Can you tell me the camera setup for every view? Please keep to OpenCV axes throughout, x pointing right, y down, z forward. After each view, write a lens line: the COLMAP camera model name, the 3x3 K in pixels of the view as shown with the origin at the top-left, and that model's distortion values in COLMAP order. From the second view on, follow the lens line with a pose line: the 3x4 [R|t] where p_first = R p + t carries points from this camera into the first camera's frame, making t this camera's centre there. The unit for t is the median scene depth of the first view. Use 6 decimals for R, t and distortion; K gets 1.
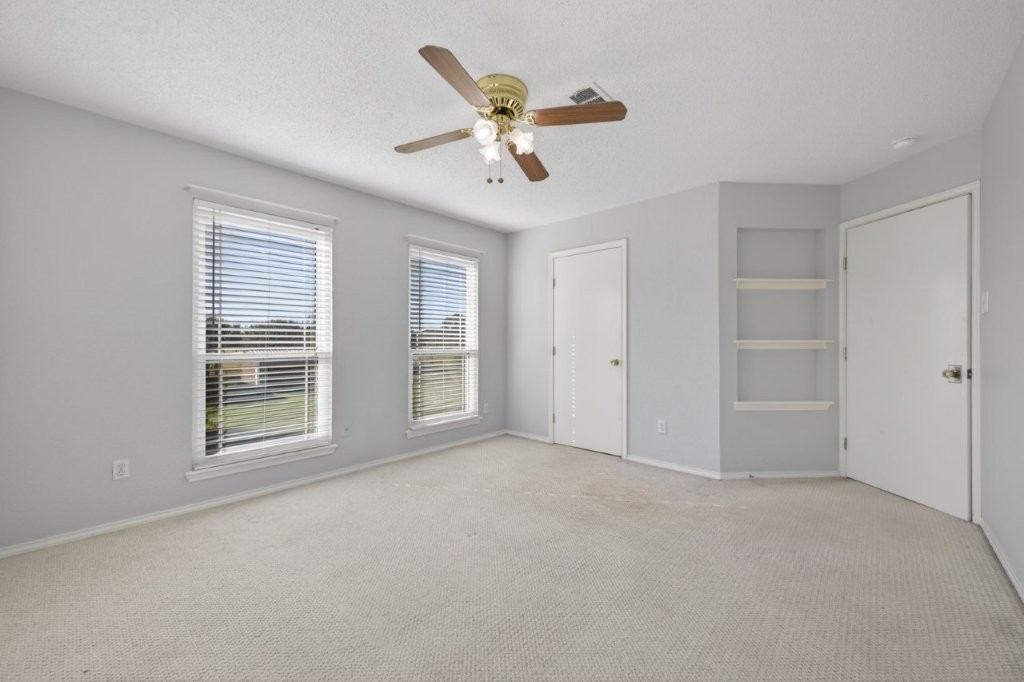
lens RADIAL K [[397.6, 0, 514.7], [0, 397.6, 339.1], [0, 0, 1]] dist [-0.009370, -0.000179]
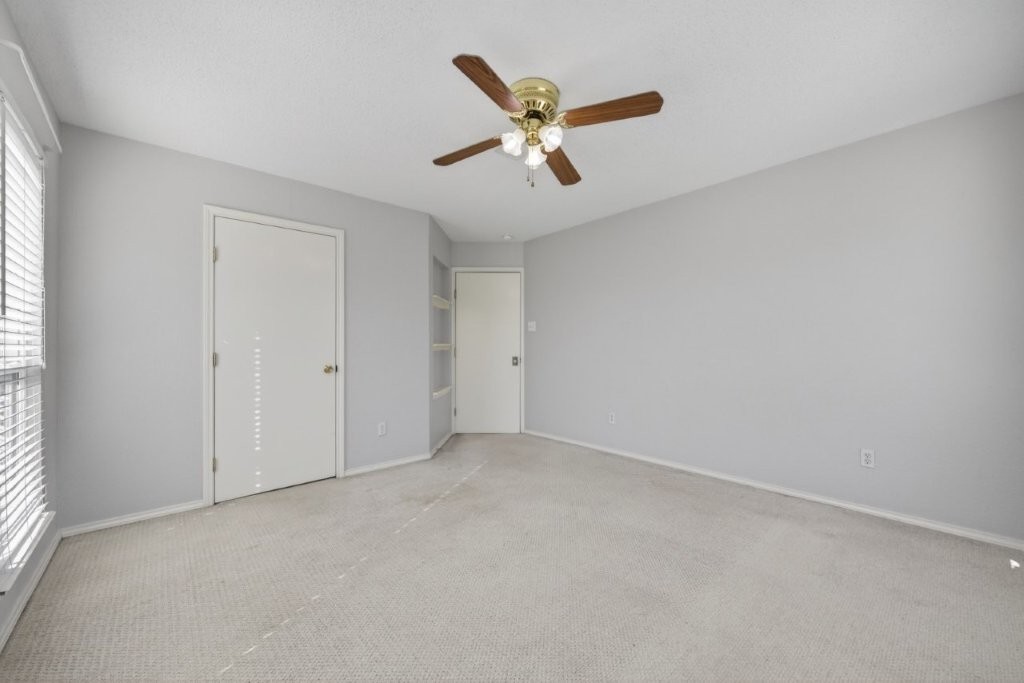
lens RADIAL K [[397.6, 0, 515.0], [0, 397.6, 345.3], [0, 0, 1]] dist [-0.009370, -0.000179]
pose [[0.096336, 0.001600, 0.995348, -0.664885], [-0.002997, 0.999995, -0.001317, 0.007670], [-0.995344, -0.002856, 0.096340, 0.611705]]
